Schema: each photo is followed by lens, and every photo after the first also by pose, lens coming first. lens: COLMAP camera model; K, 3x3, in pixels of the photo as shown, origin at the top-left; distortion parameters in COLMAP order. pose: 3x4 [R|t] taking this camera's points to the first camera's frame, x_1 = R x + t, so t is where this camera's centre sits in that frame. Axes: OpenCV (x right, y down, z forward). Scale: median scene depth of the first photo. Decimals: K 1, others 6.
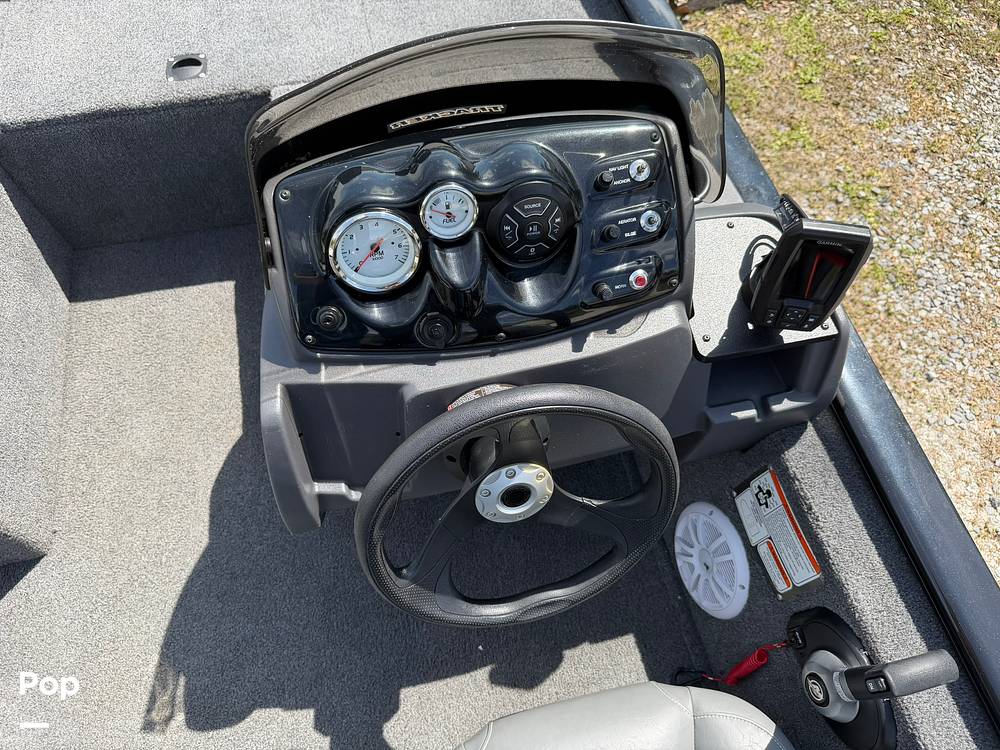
lens RADIAL K [[710.8, 0, 493.7], [0, 710.8, 374.5], [0, 0, 1]] dist [0.052793, -0.065765]
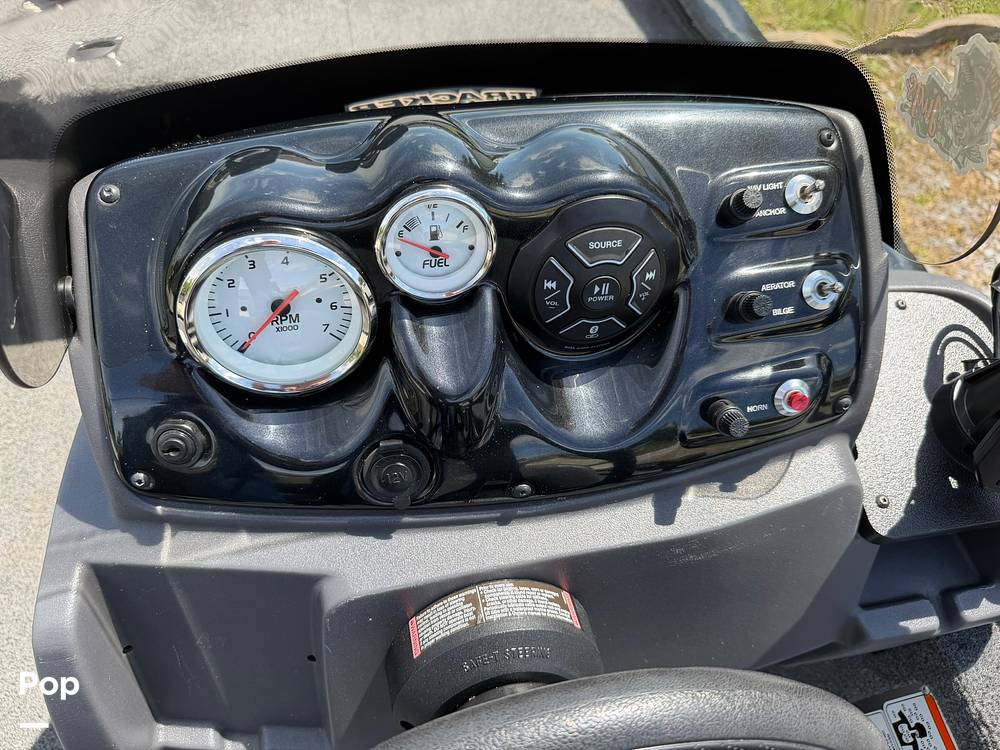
lens RADIAL K [[710.8, 0, 498.4], [0, 710.8, 367.7], [0, 0, 1]] dist [0.052793, -0.065765]
pose [[0.997859, 0.058301, 0.029653, -0.027684], [-0.055433, 0.994421, -0.089747, -0.095851], [-0.034720, 0.087911, 0.995523, 0.483203]]
